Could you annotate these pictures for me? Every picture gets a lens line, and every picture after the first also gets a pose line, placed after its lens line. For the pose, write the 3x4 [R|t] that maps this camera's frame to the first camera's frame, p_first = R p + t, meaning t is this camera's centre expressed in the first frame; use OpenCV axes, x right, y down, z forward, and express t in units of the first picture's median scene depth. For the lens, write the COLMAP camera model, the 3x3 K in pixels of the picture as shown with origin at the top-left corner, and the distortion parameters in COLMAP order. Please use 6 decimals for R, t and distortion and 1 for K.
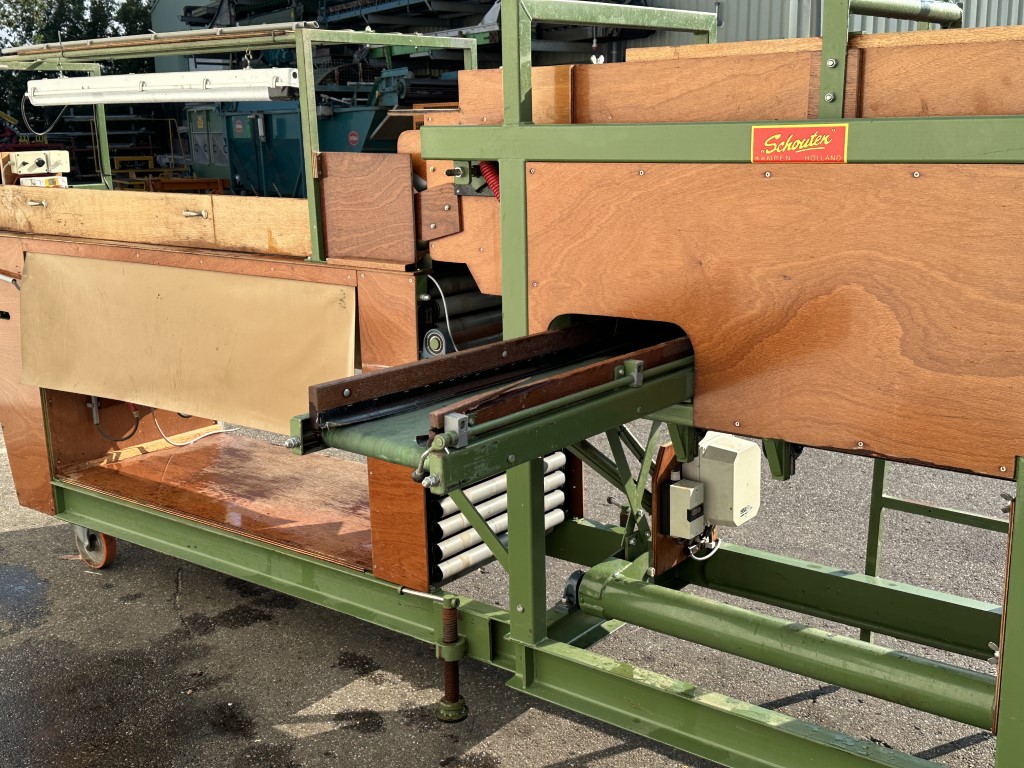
lens RADIAL K [[1177.7, 0, 510.8], [0, 1177.7, 387.8], [0, 0, 1]] dist [0.085812, 0.000000]
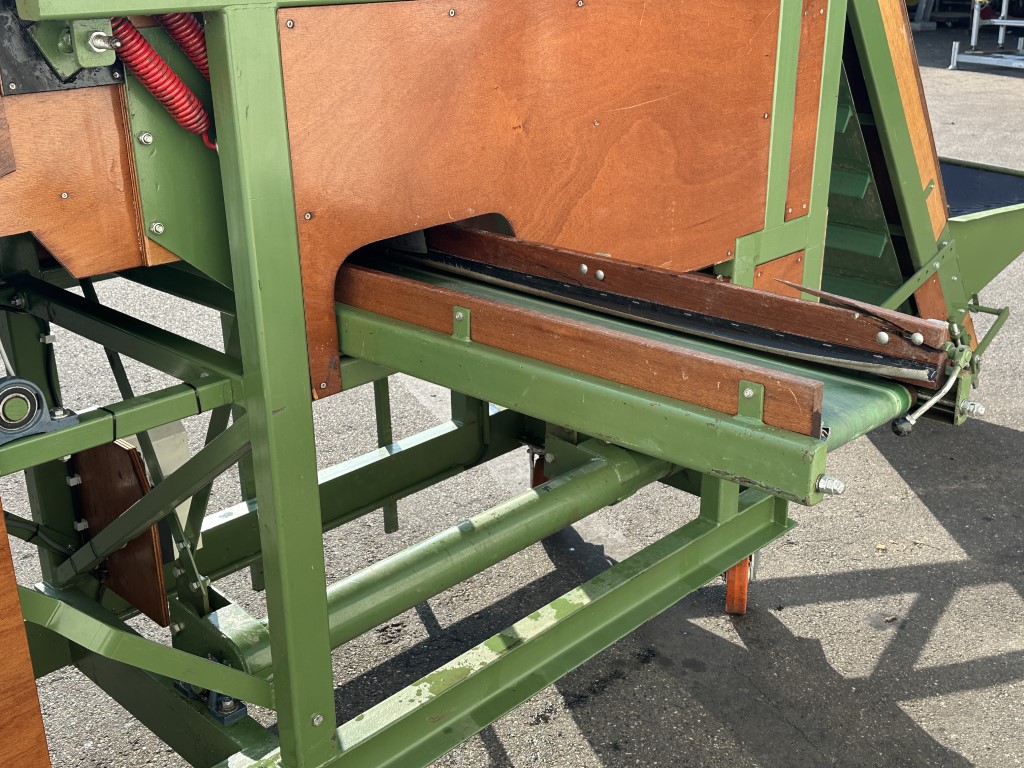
lens RADIAL K [[1177.7, 0, 510.5], [0, 1177.7, 379.9], [0, 0, 1]] dist [0.085812, 0.000000]
pose [[0.126109, -0.339616, 0.932072, -0.574892], [0.233863, 0.923269, 0.304767, -0.173330], [-0.964056, 0.179543, 0.195856, 0.799357]]
